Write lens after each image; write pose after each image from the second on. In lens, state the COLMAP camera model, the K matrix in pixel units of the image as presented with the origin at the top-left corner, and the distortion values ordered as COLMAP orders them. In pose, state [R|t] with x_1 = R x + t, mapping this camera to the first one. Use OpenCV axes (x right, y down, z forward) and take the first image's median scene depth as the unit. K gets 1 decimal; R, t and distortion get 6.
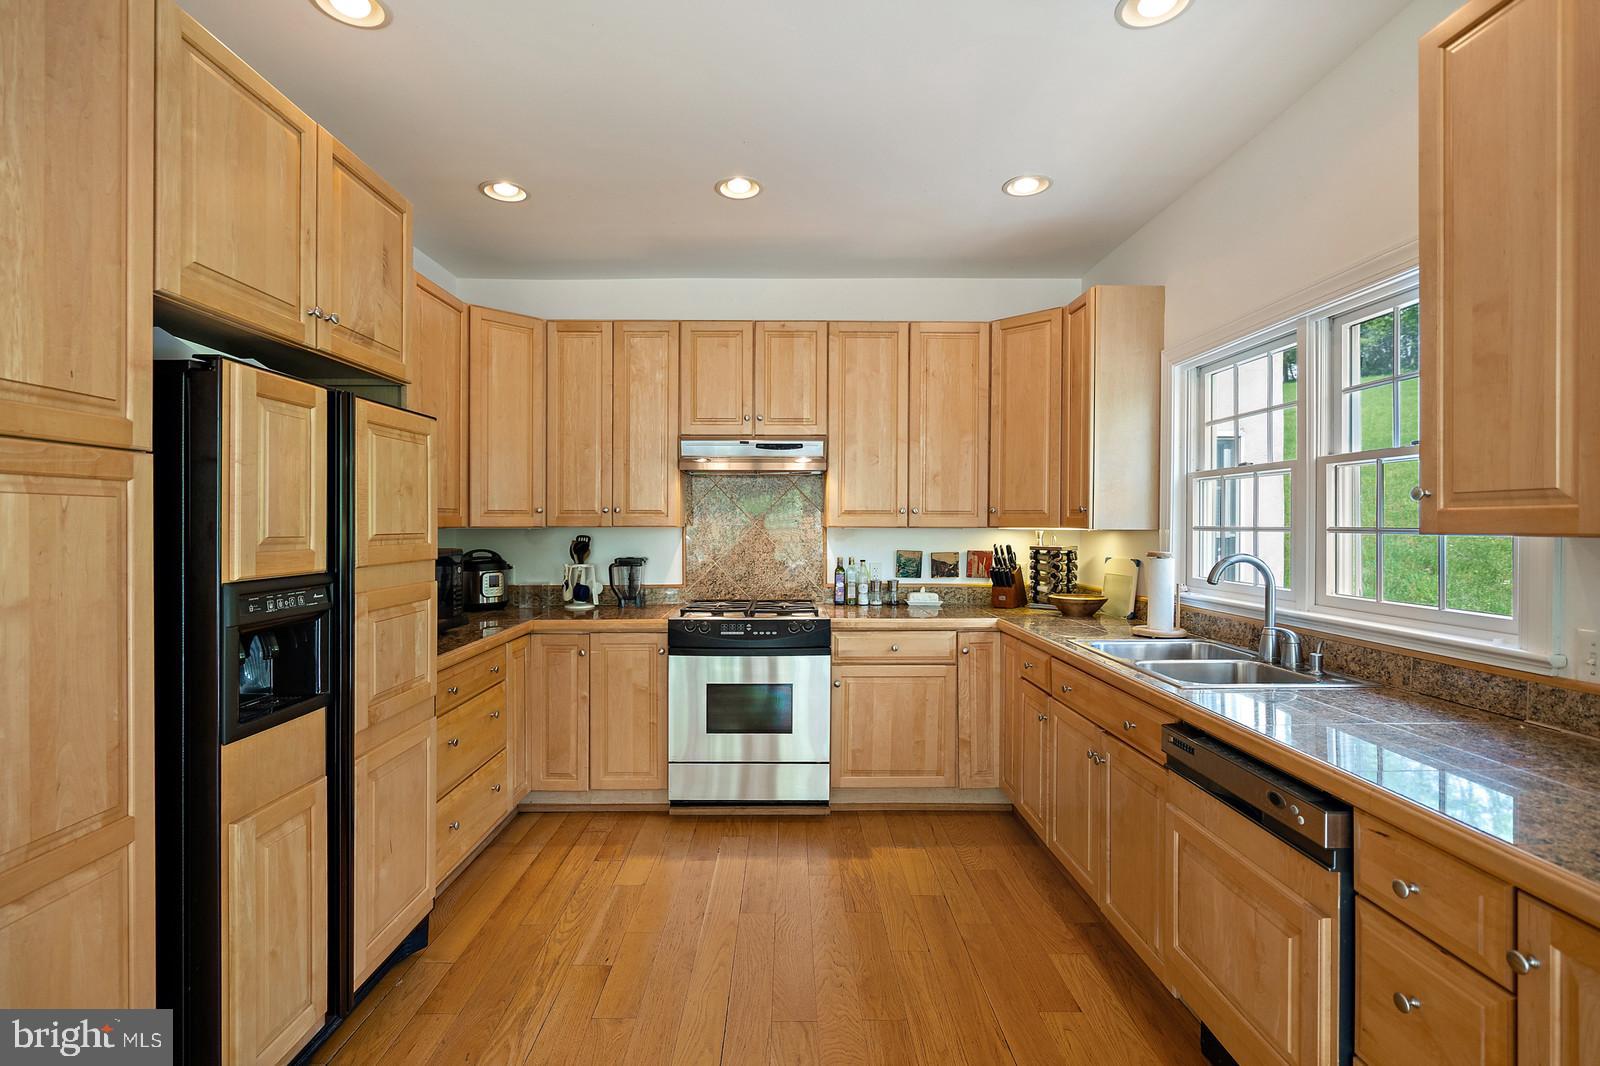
lens RADIAL K [[725.4, 0, 799.4], [0, 725.4, 526.6], [0, 0, 1]] dist [-0.003111, 0.002004]
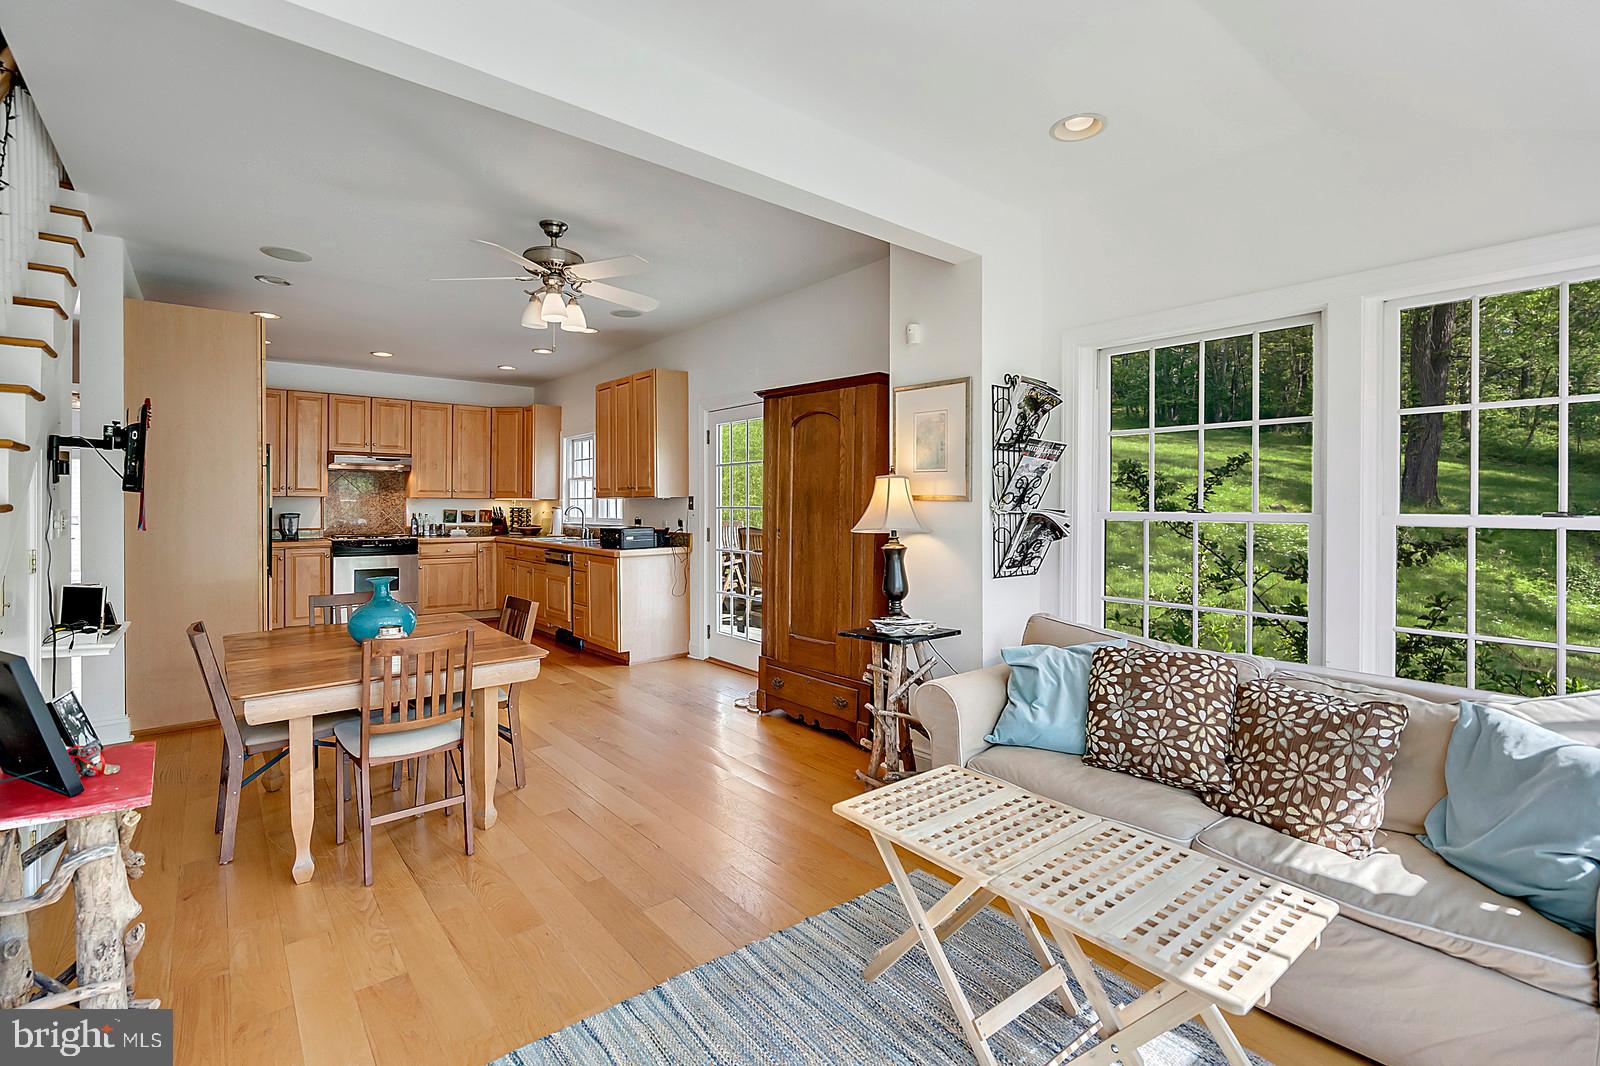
lens RADIAL K [[725.4, 0, 789.5], [0, 725.4, 508.8], [0, 0, 1]] dist [-0.003111, 0.002004]
pose [[0.788574, -0.001173, 0.614939, -0.388820], [-0.000835, 0.999995, 0.002978, 0.025217], [-0.614940, -0.002862, 0.788569, -1.337336]]
